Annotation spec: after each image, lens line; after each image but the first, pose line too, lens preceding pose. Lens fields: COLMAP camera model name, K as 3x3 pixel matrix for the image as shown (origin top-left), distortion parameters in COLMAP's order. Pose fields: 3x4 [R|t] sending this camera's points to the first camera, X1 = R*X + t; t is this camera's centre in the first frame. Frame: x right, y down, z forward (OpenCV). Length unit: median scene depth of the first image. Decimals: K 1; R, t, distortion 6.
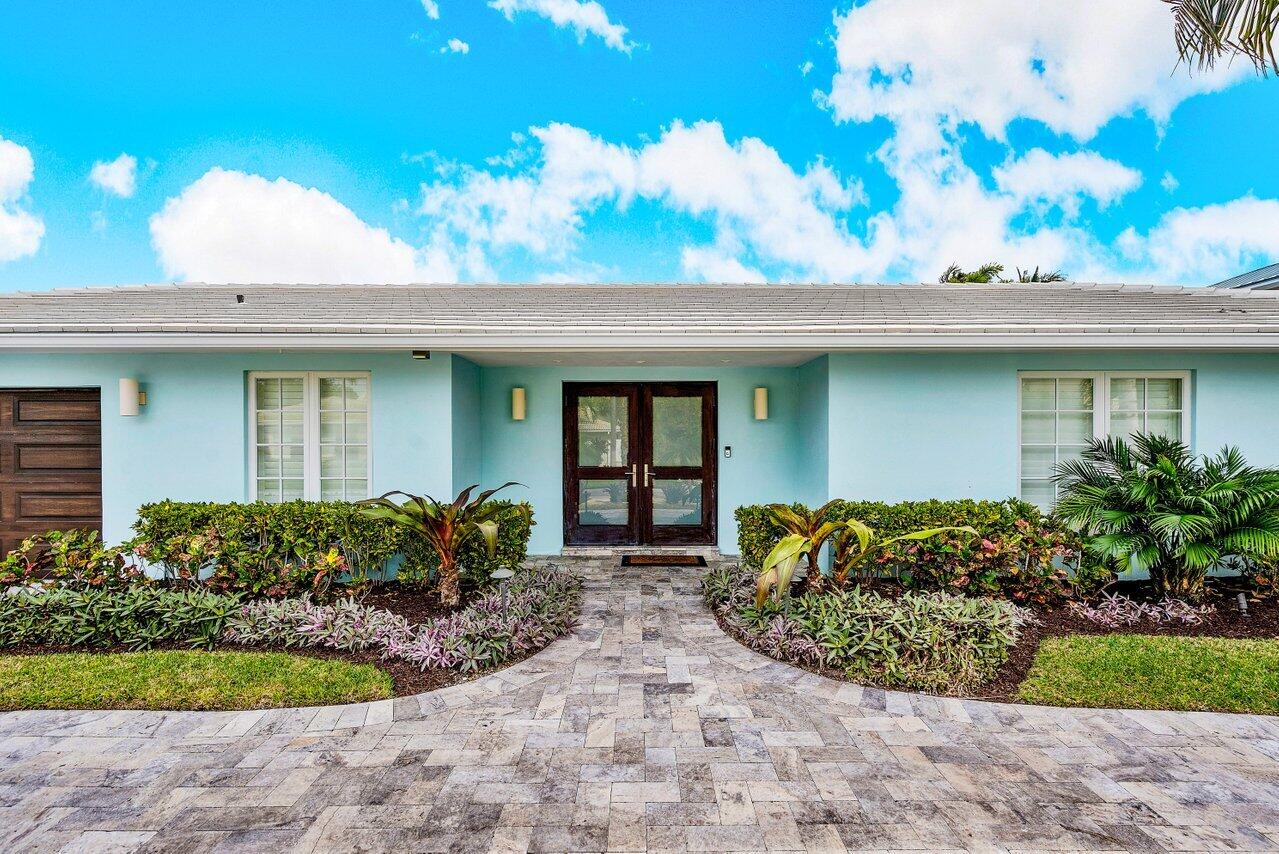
lens RADIAL K [[602.3, 0, 635.9], [0, 602.3, 422.8], [0, 0, 1]] dist [-0.000086, -0.000195]
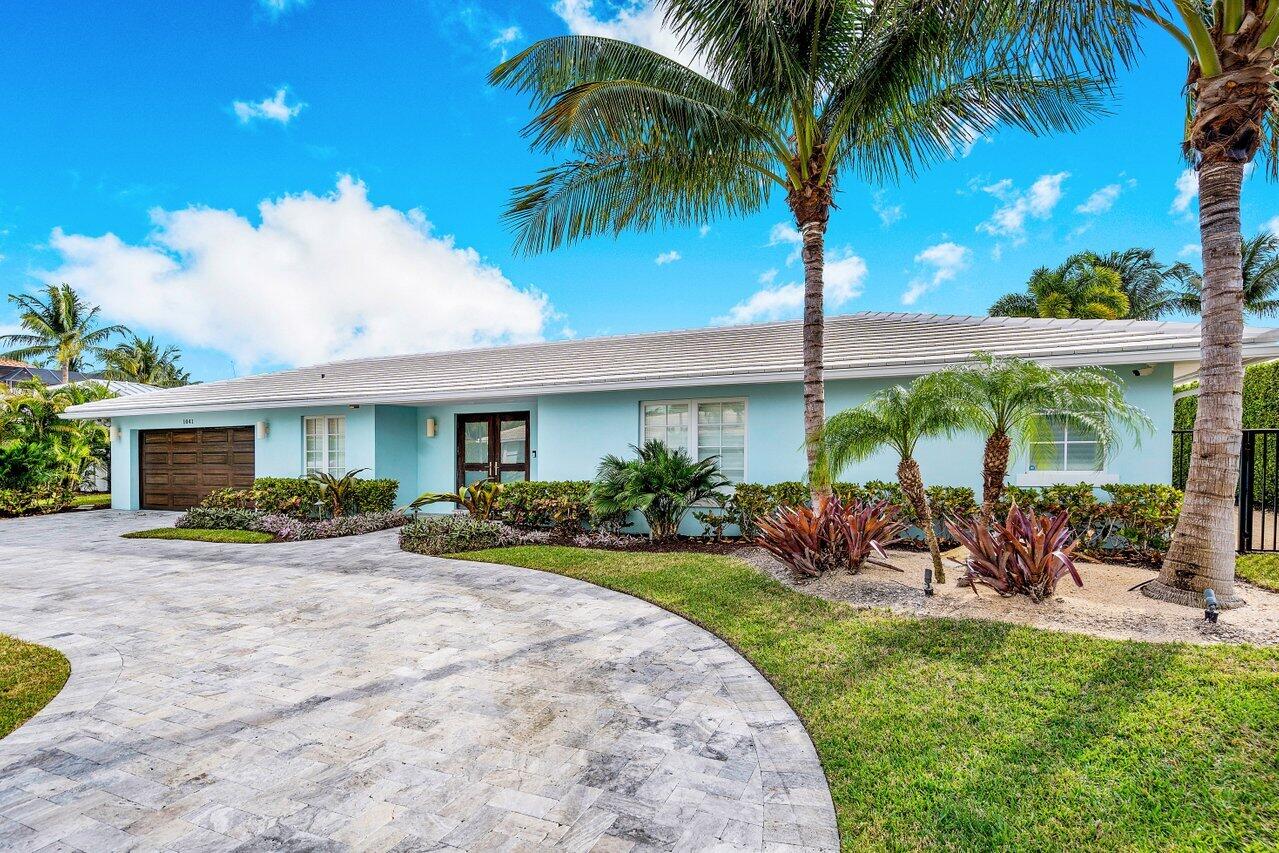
lens RADIAL K [[602.3, 0, 635.9], [0, 602.3, 422.3], [0, 0, 1]] dist [-0.000086, -0.000195]
pose [[0.928487, -0.027763, -0.370327, 1.036952], [0.019924, 0.999489, -0.024976, 0.008797], [0.370831, 0.015812, 0.928566, -0.436177]]
